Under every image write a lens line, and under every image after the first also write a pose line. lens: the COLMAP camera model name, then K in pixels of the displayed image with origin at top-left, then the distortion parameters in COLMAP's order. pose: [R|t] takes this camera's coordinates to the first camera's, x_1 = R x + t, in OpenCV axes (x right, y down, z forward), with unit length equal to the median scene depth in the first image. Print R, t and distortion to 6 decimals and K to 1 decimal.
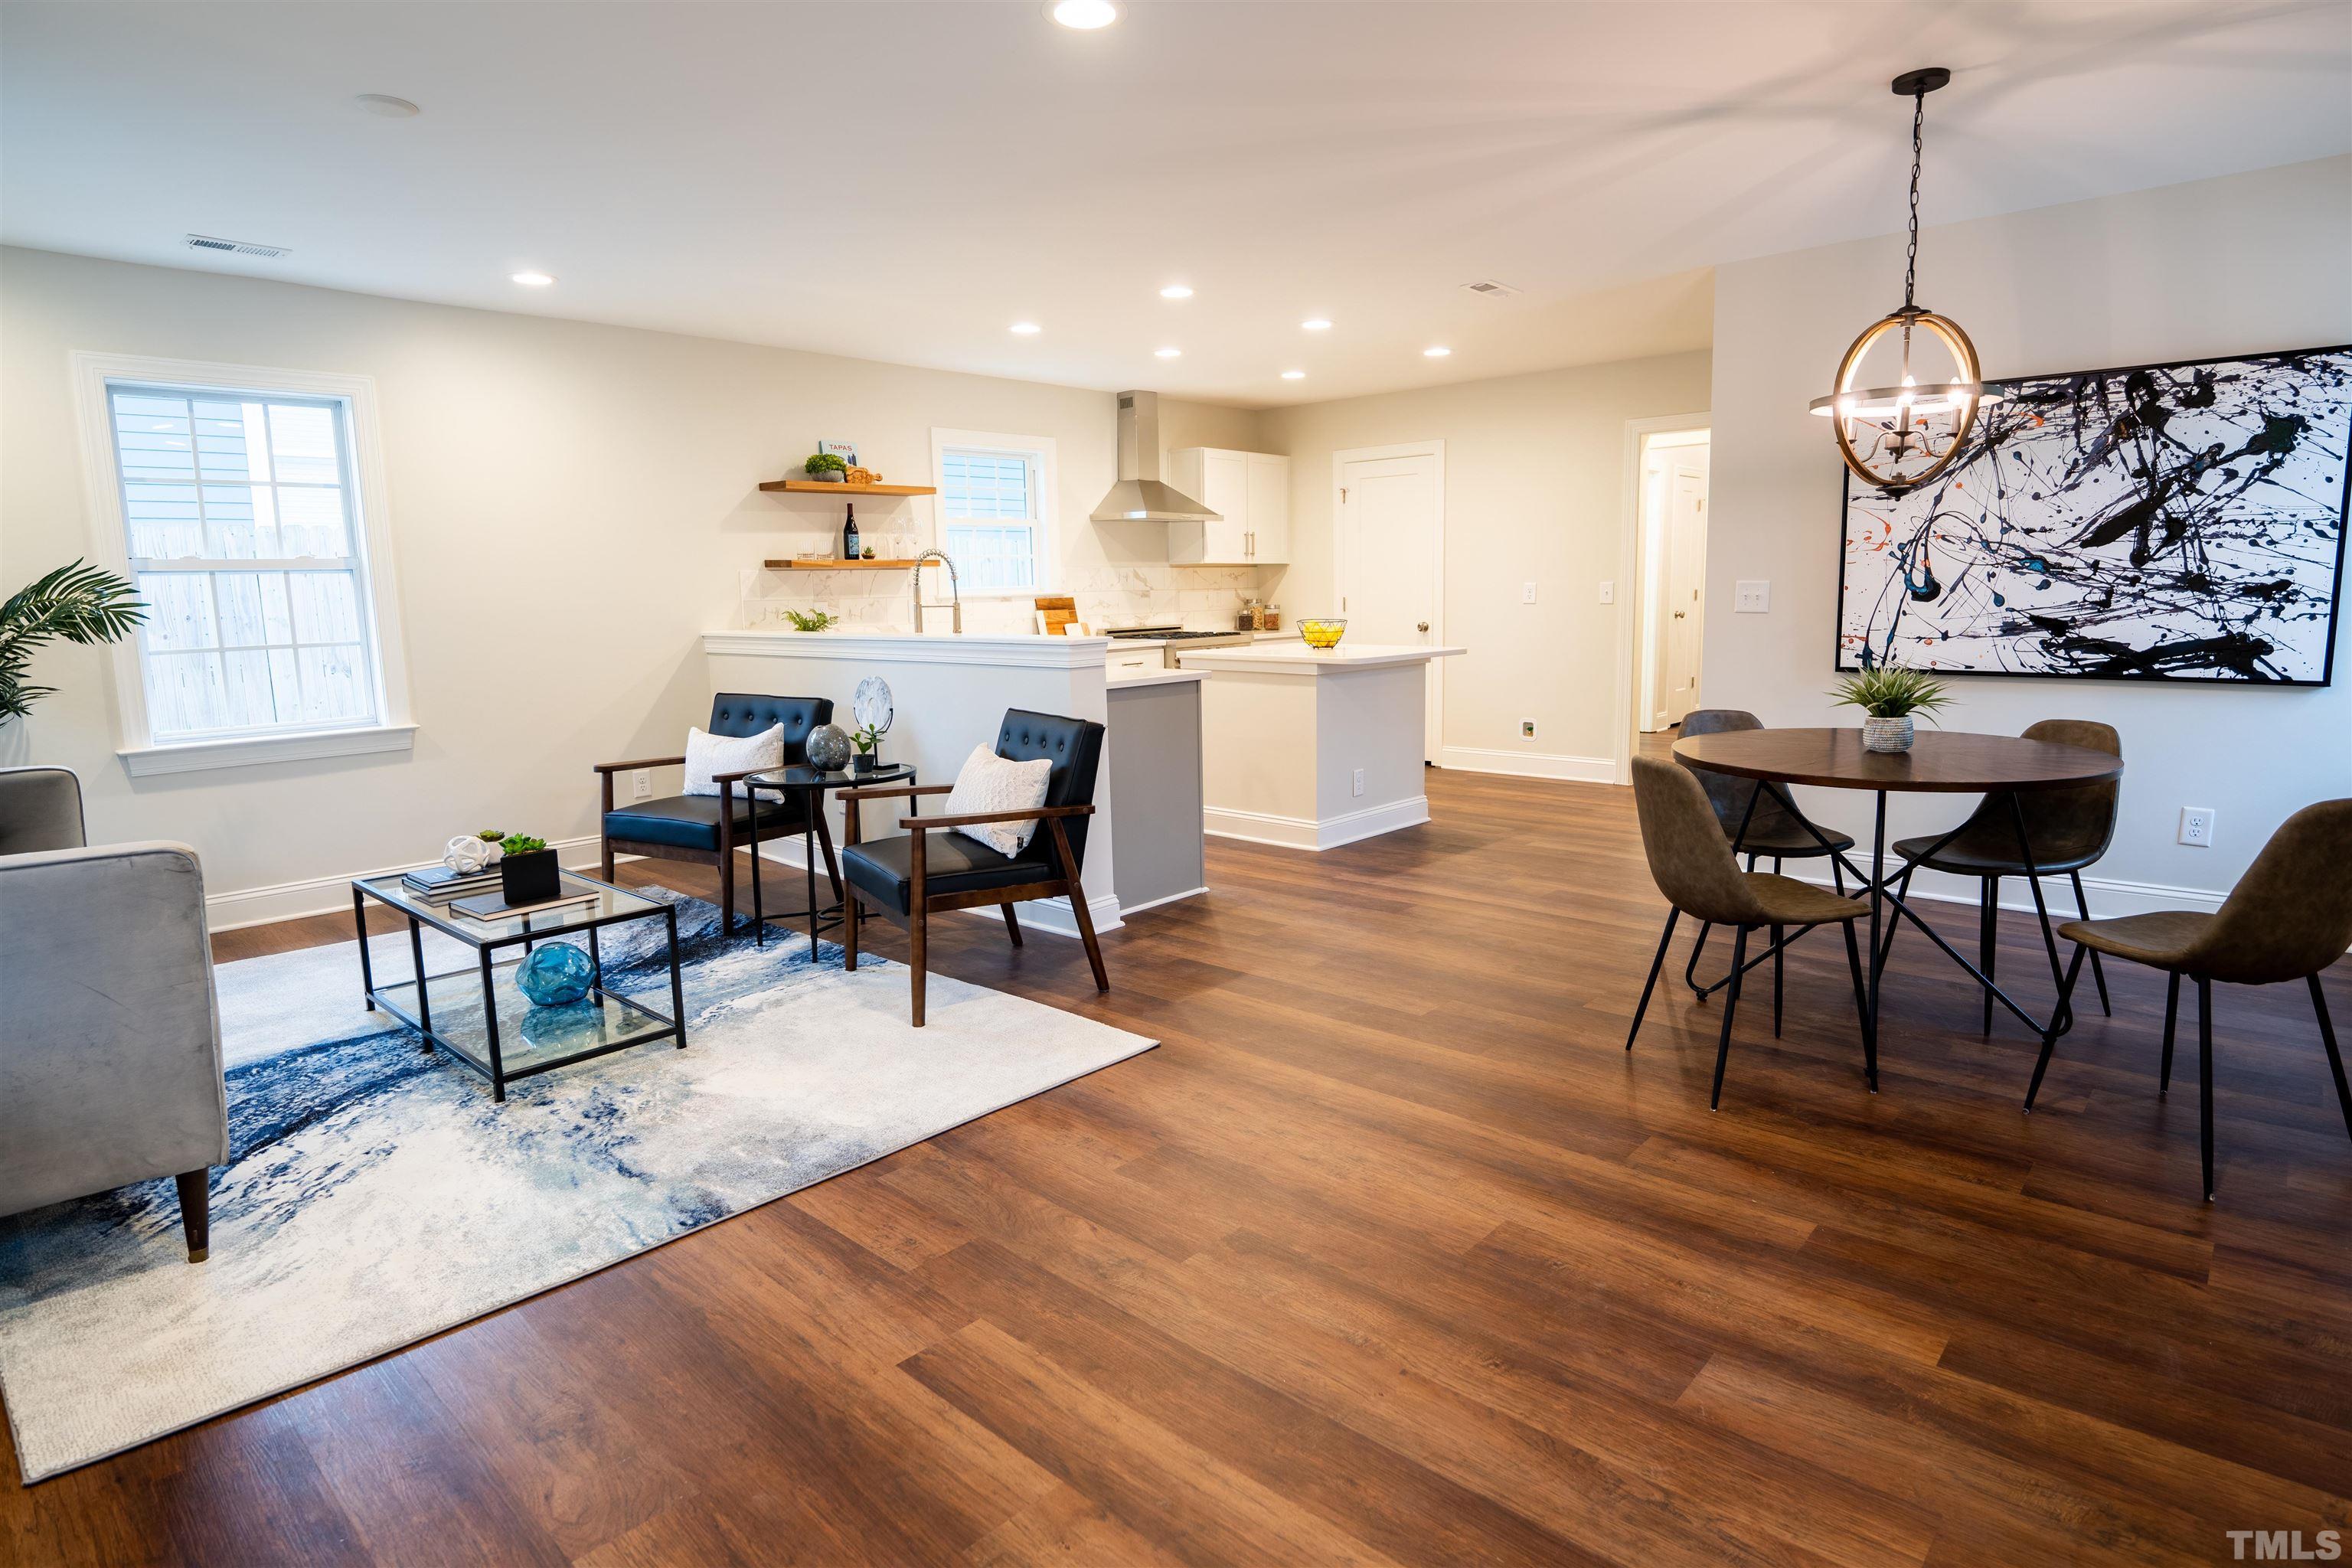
lens RADIAL K [[1210.3, 0, 1093.7], [0, 1210.3, 773.8], [0, 0, 1]] dist [-0.005201, -0.000901]
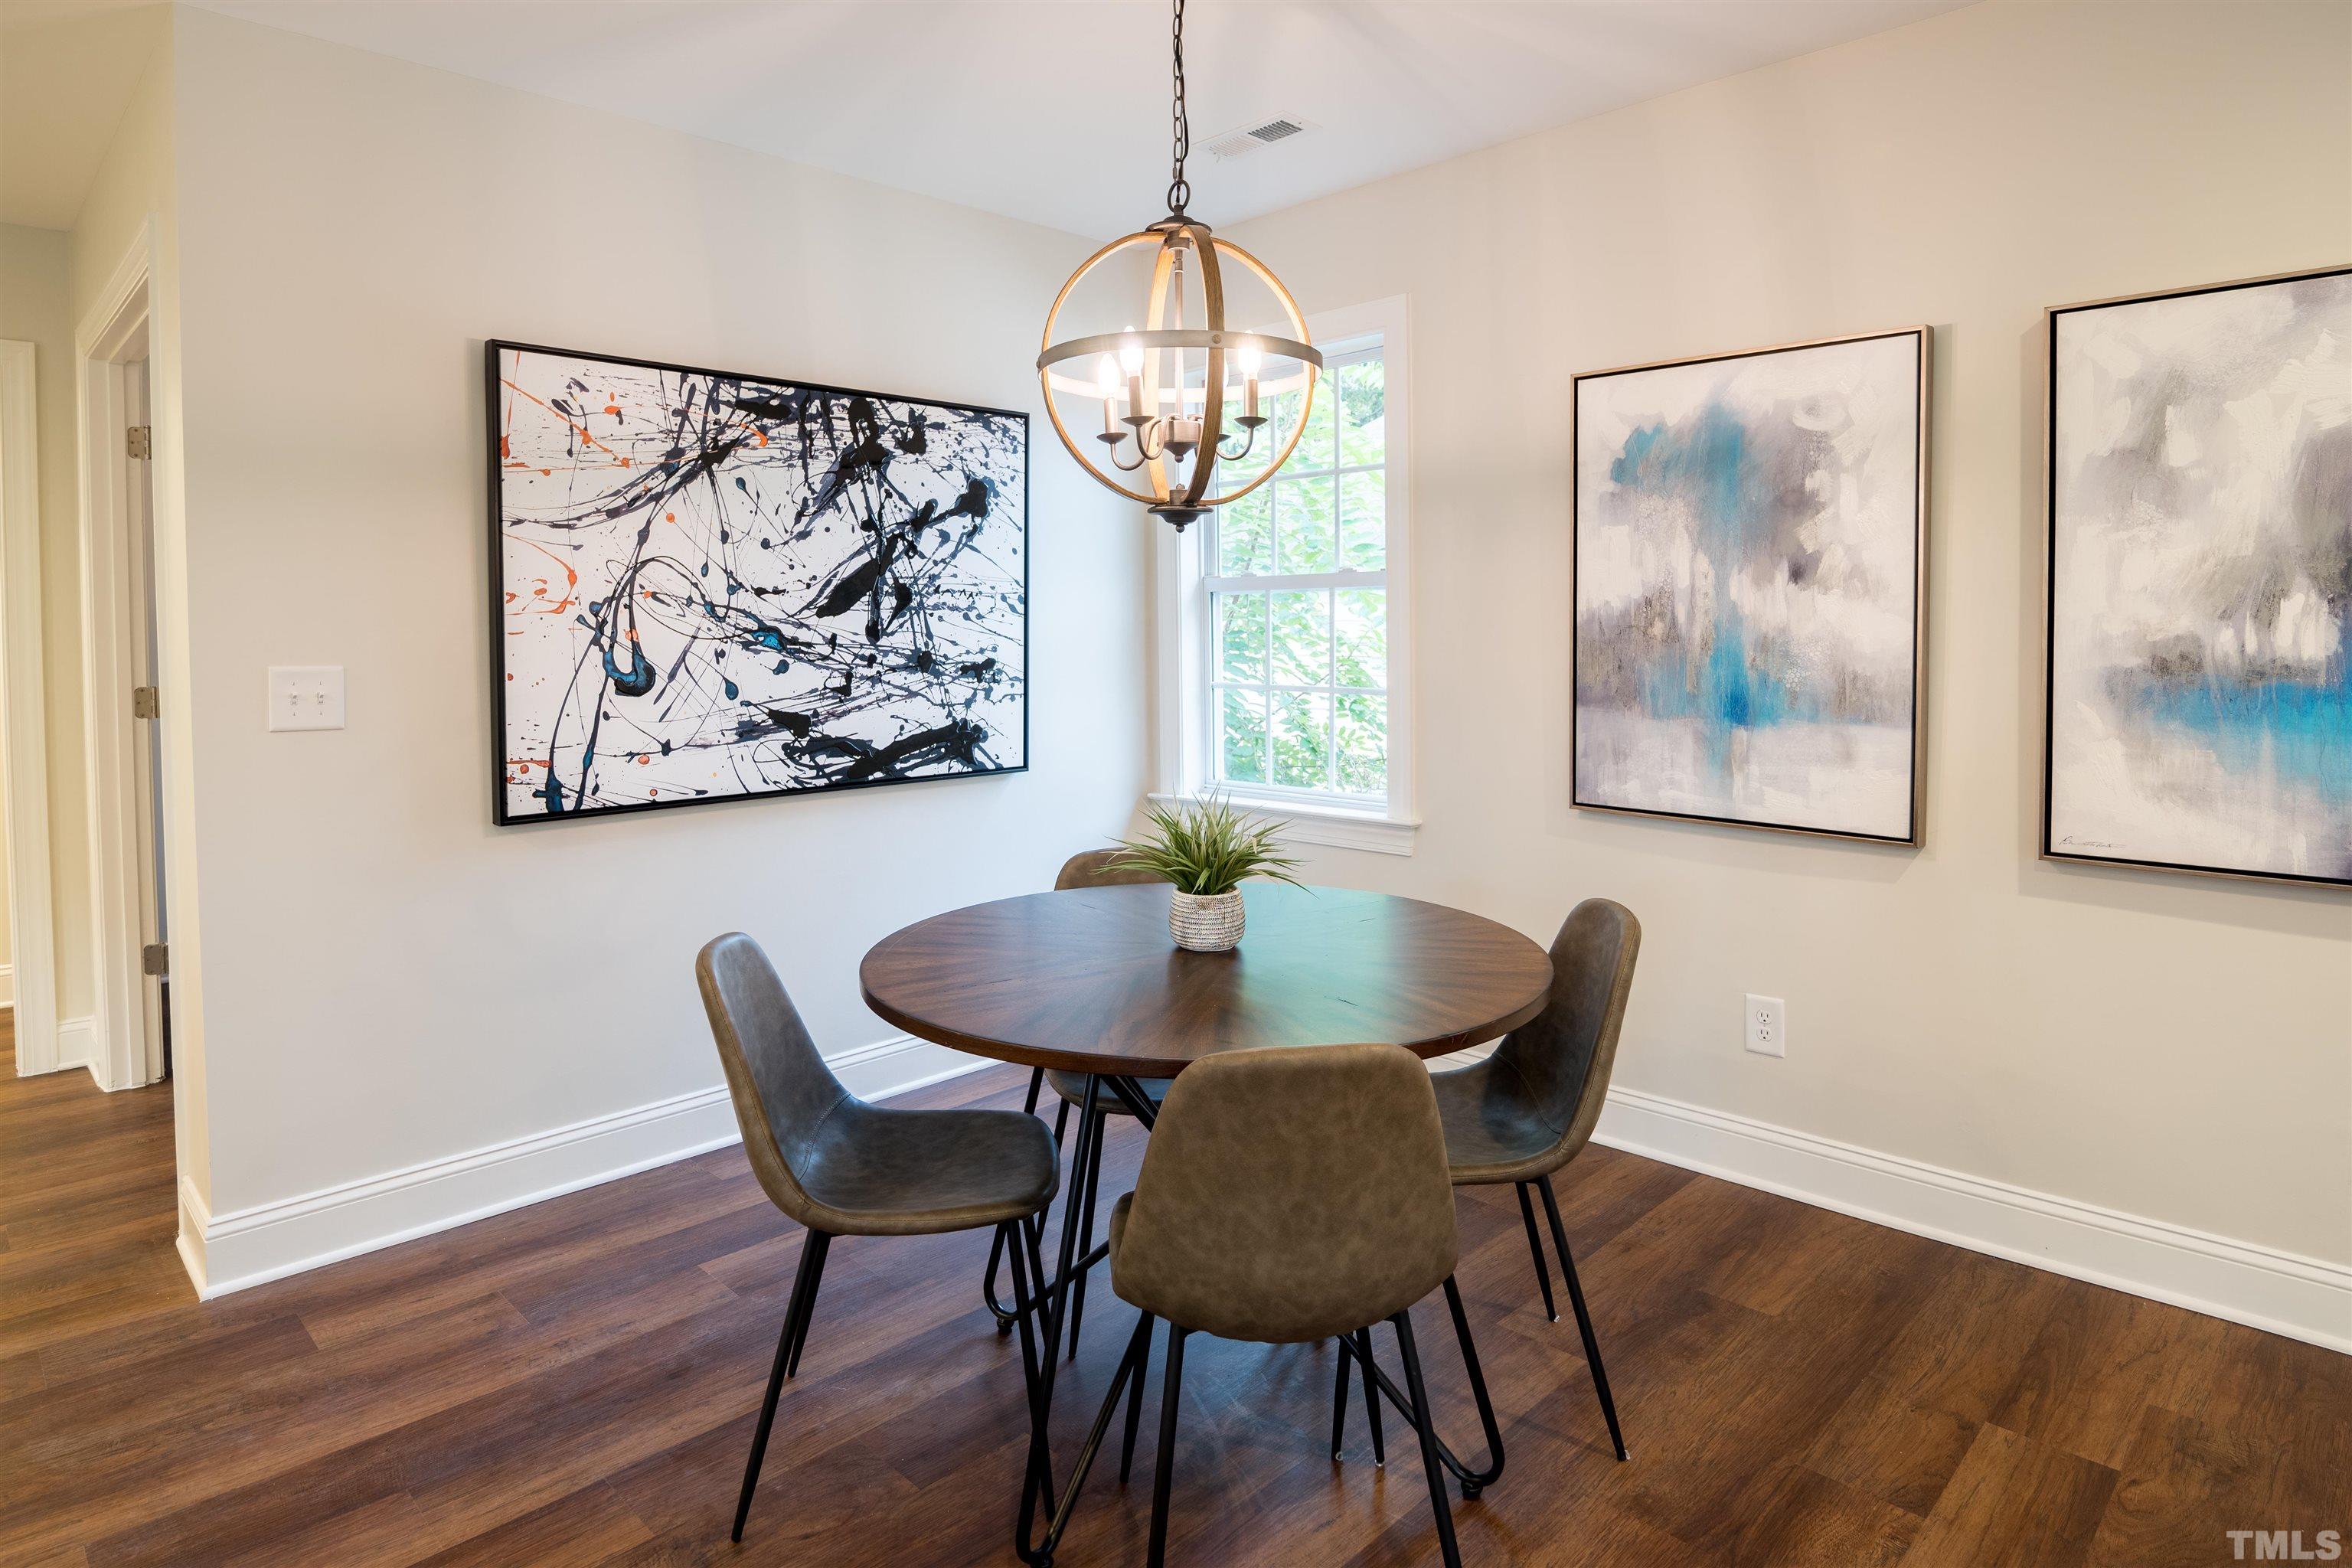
lens RADIAL K [[1290.7, 0, 1171.4], [0, 1290.7, 665.9], [0, 0, 1]] dist [-0.022182, -0.000499]
pose [[-0.010073, -0.006819, 0.999926, 0.025255], [0.166844, 0.985948, 0.008404, -0.133605], [-0.985932, 0.166916, -0.008794, 0.830327]]
